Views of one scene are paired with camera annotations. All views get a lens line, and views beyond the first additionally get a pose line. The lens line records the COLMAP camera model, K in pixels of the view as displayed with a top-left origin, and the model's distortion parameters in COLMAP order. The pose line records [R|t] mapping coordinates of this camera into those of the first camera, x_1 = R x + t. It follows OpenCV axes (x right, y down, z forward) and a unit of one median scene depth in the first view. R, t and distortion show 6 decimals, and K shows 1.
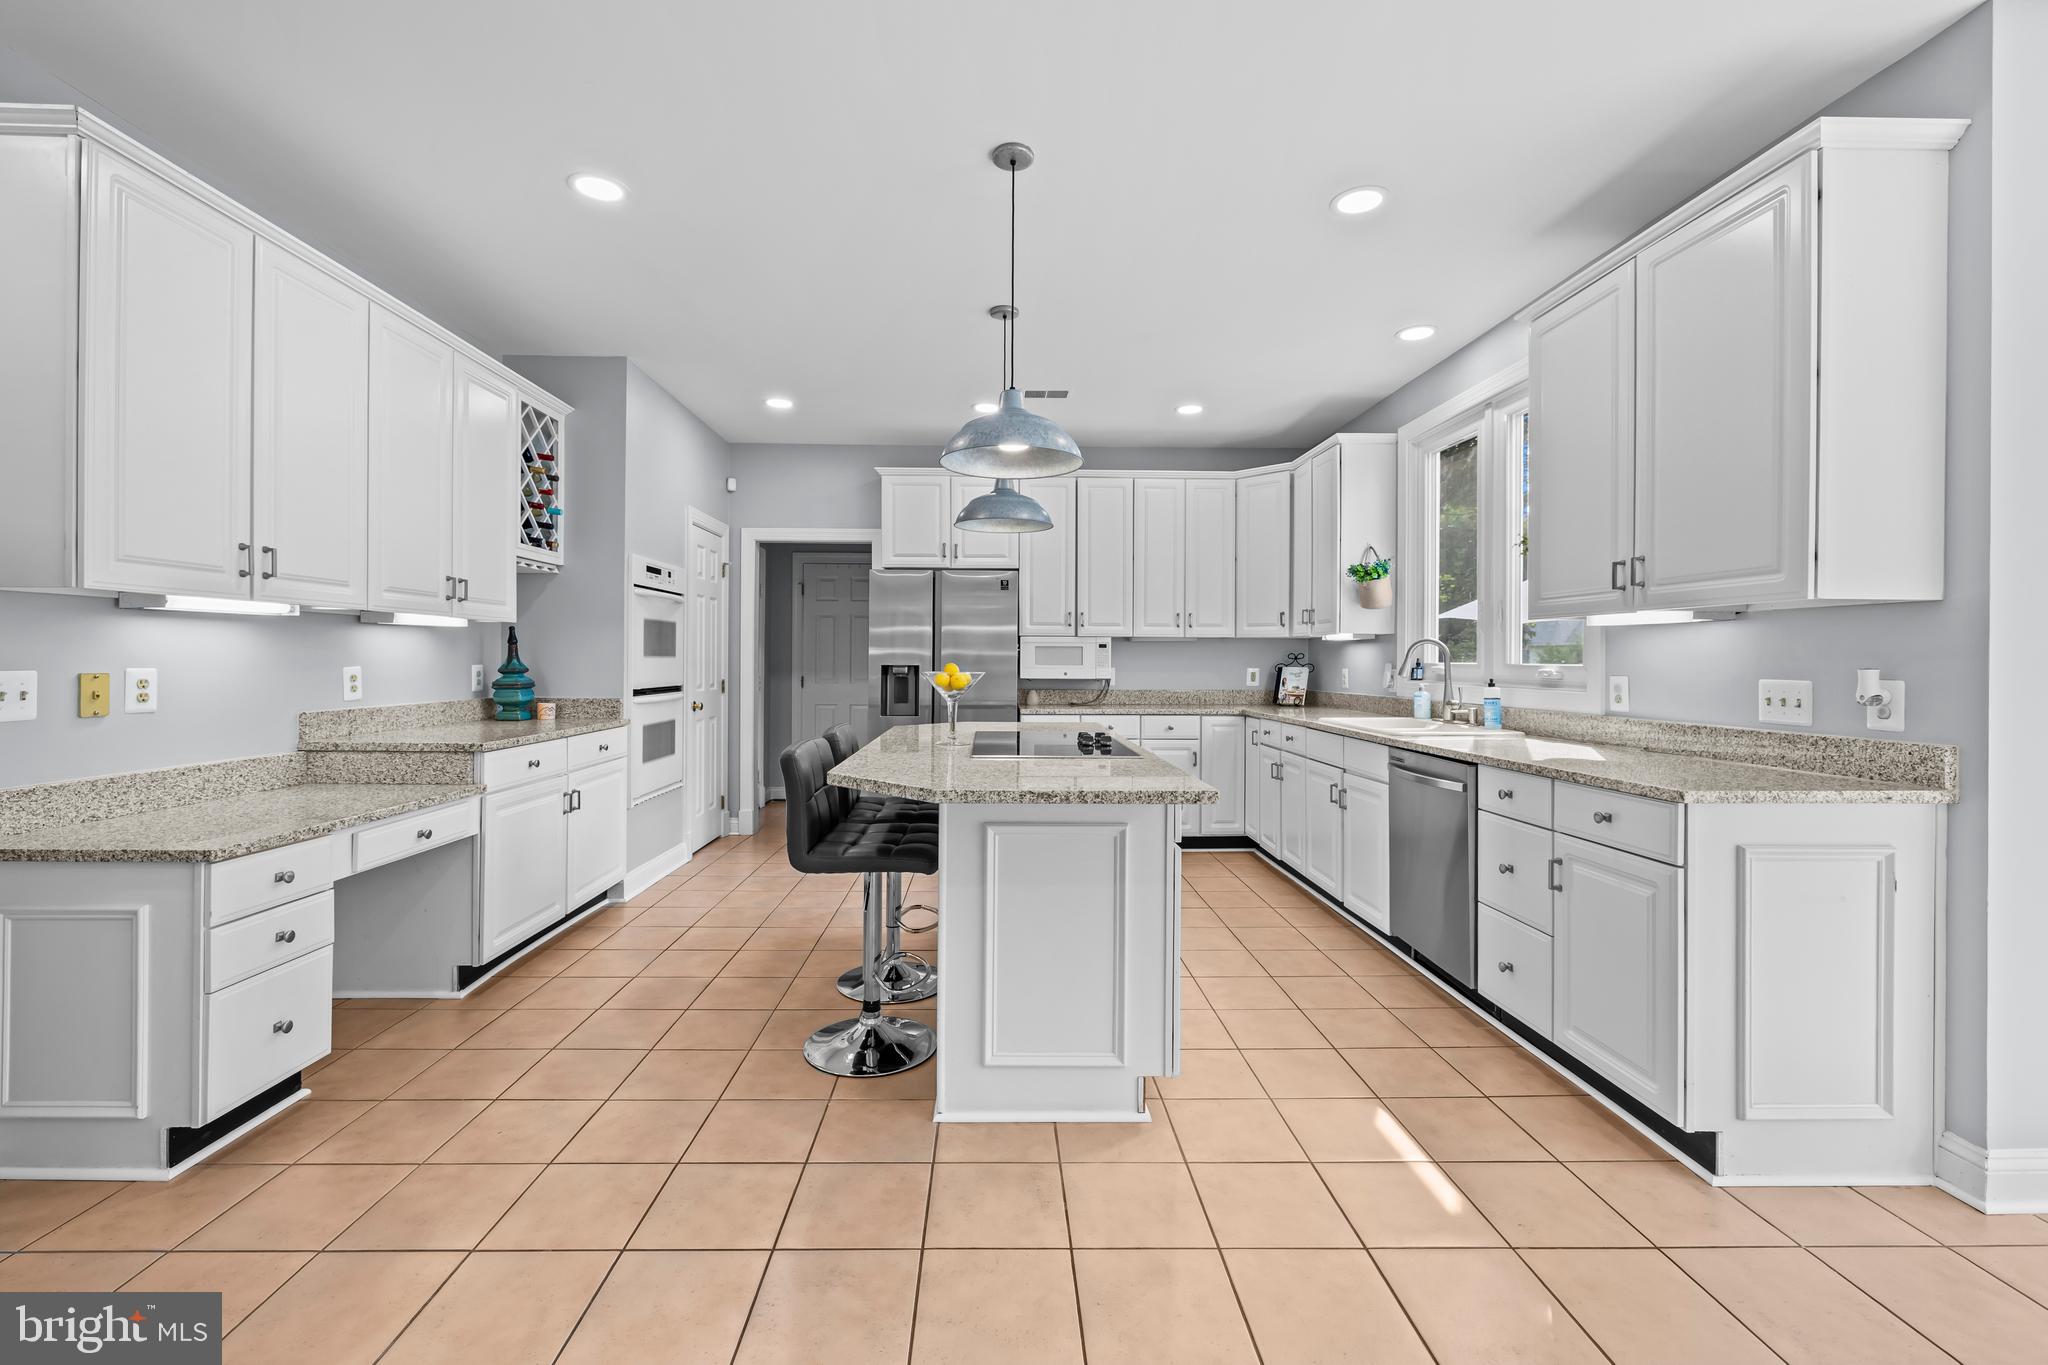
lens RADIAL K [[859.6, 0, 1003.6], [0, 859.6, 658.7], [0, 0, 1]] dist [-0.000866, 0.000971]
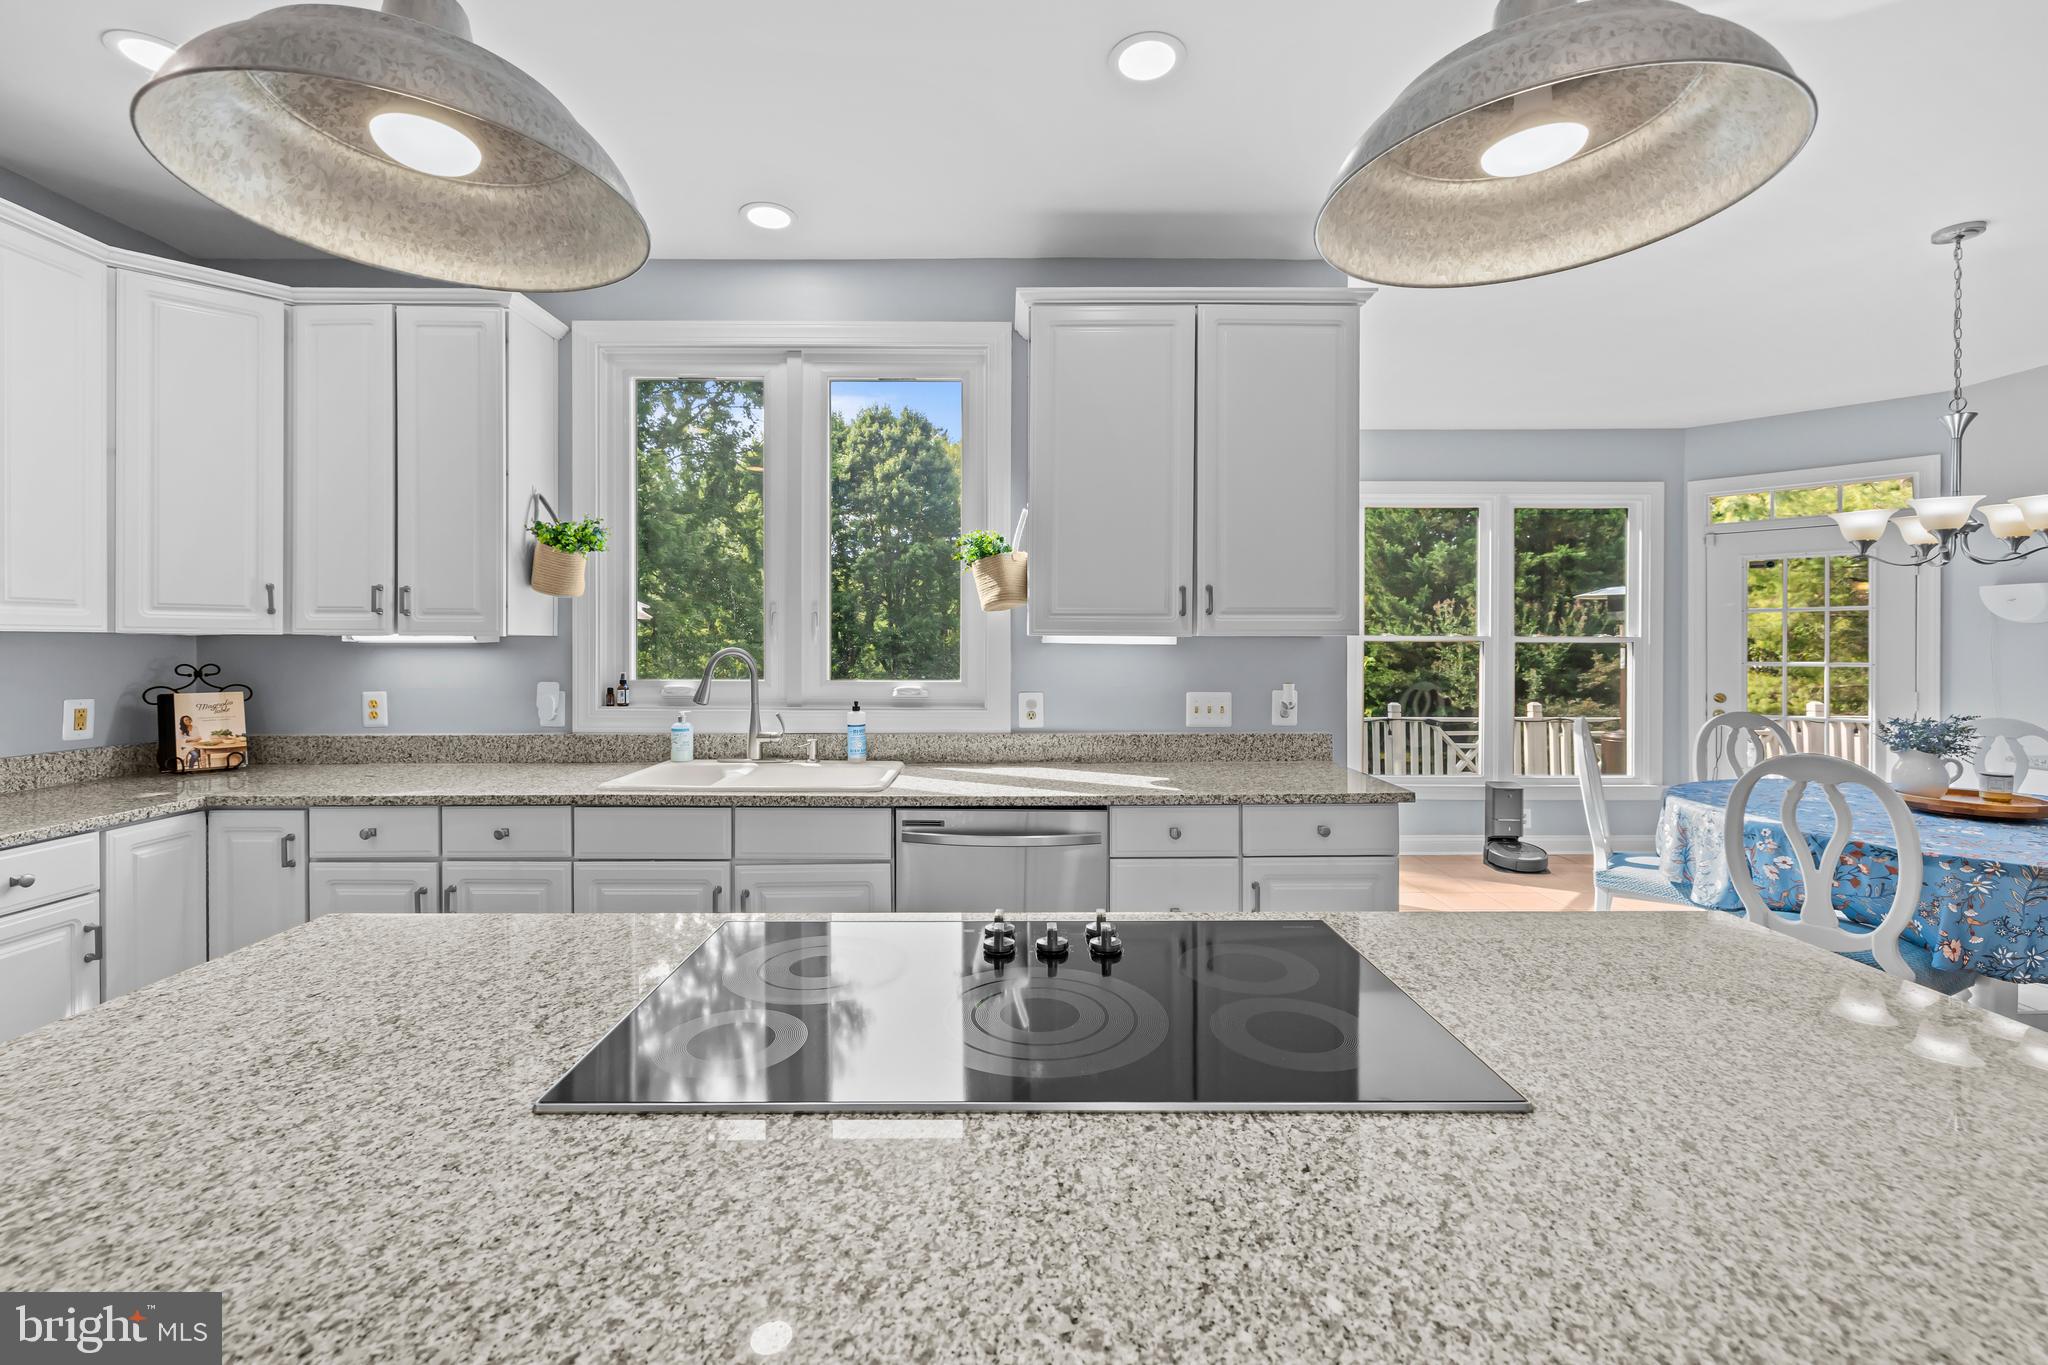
lens RADIAL K [[859.6, 0, 1014.8], [0, 859.6, 650.5], [0, 0, 1]] dist [-0.000866, 0.000971]
pose [[0.015703, -0.011394, 0.999812, -0.228713], [-0.001821, 0.999933, 0.011424, -0.031944], [-0.999875, -0.002000, 0.015681, 0.798987]]
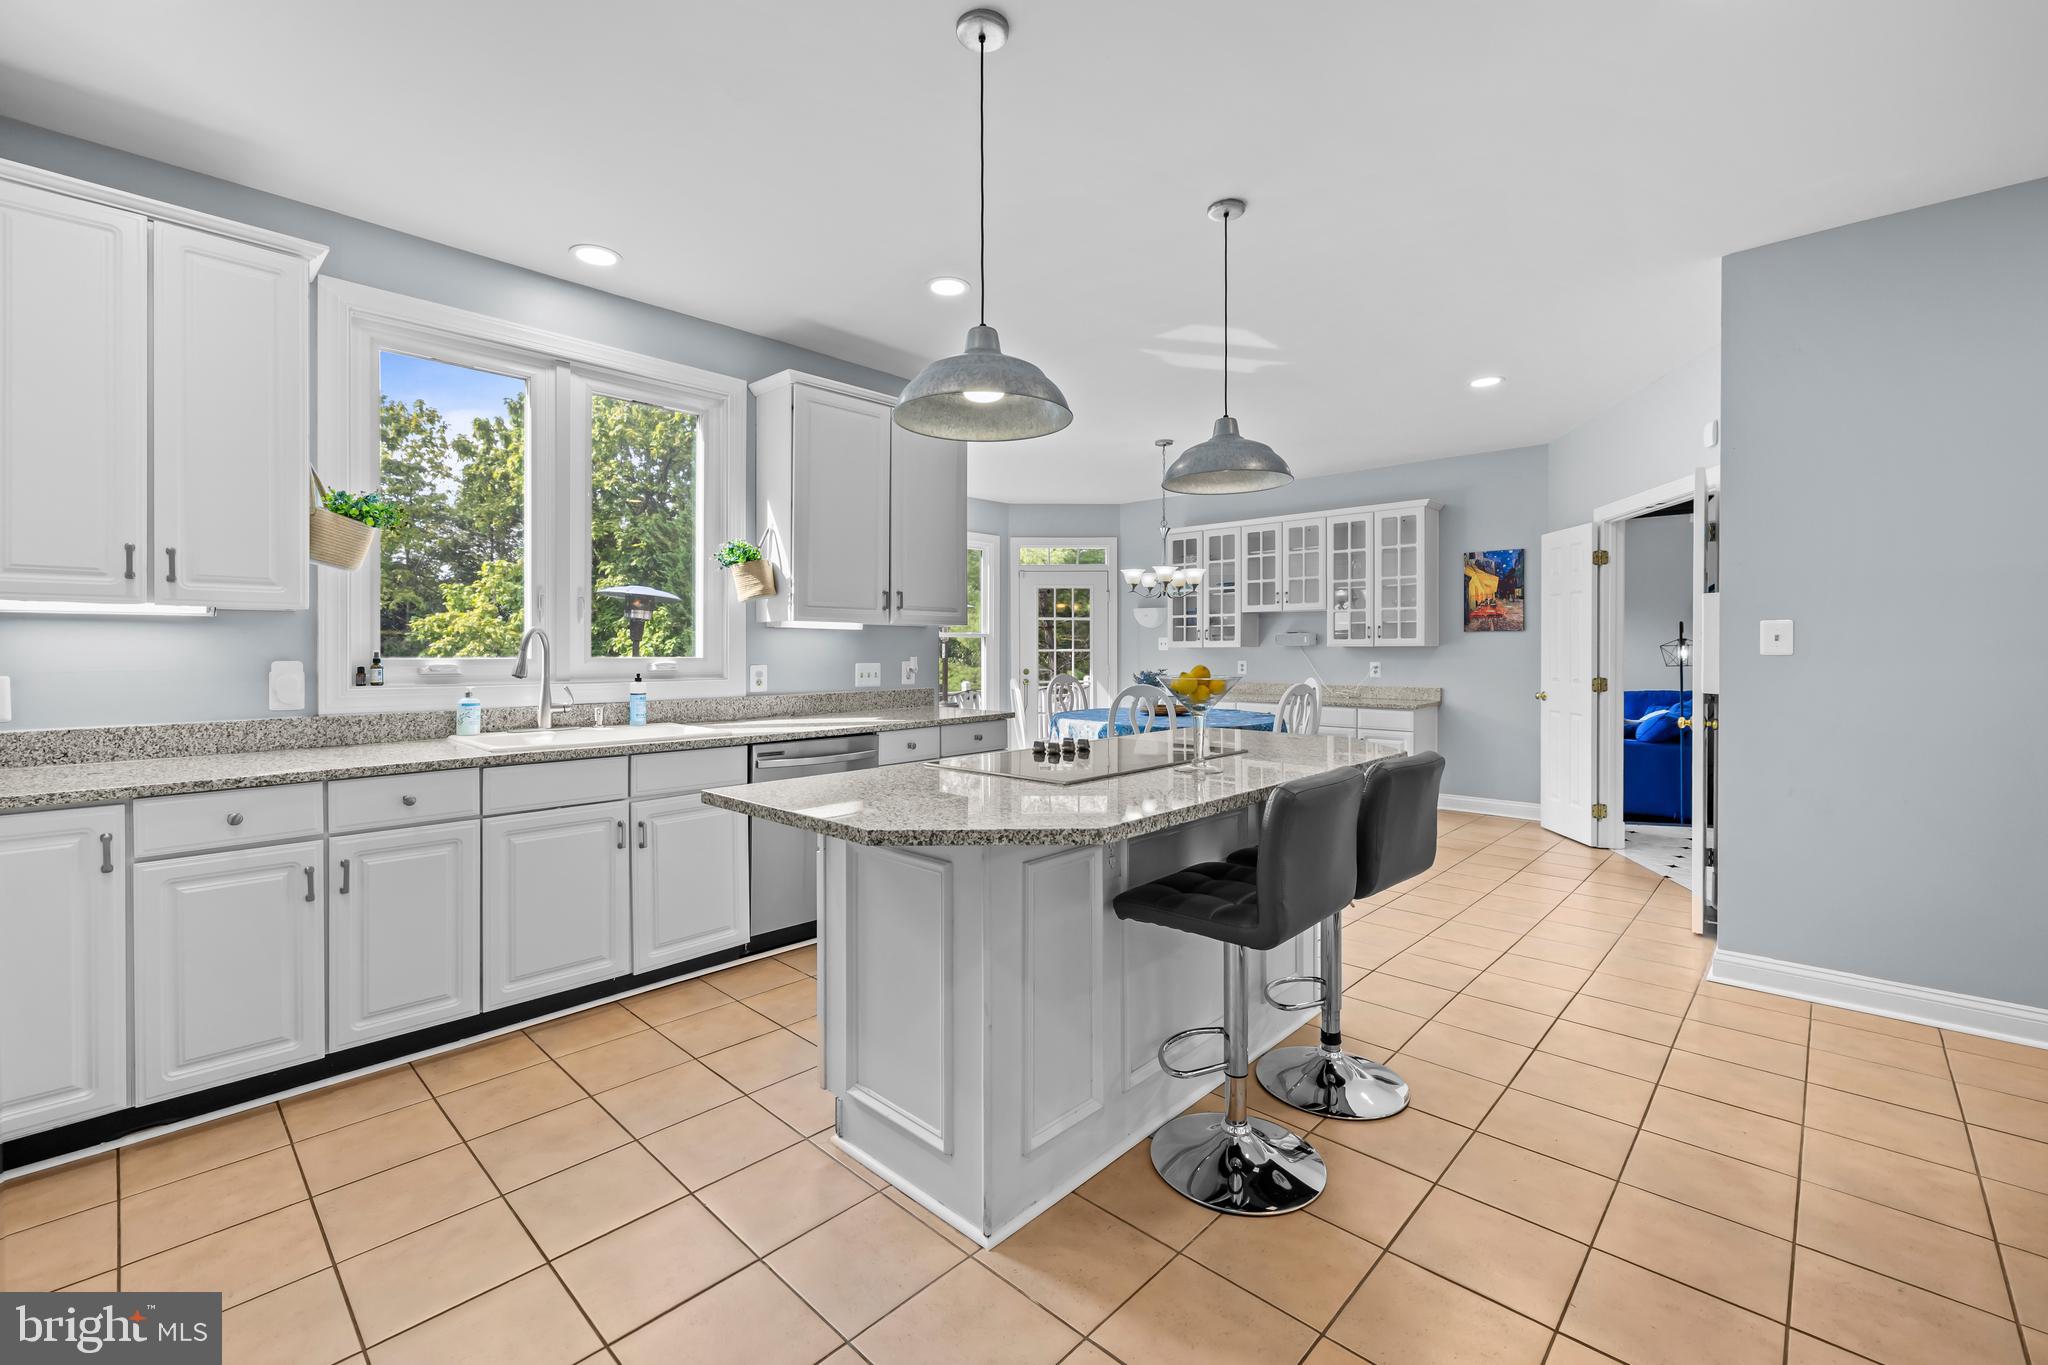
lens RADIAL K [[859.6, 0, 1012.0], [0, 859.6, 652.6], [0, 0, 1]] dist [-0.000866, 0.000971]
pose [[-0.713920, -0.007880, 0.700183, -0.386392], [-0.003903, 0.999966, 0.007274, -0.007919], [-0.700216, 0.002461, -0.713927, 1.329719]]
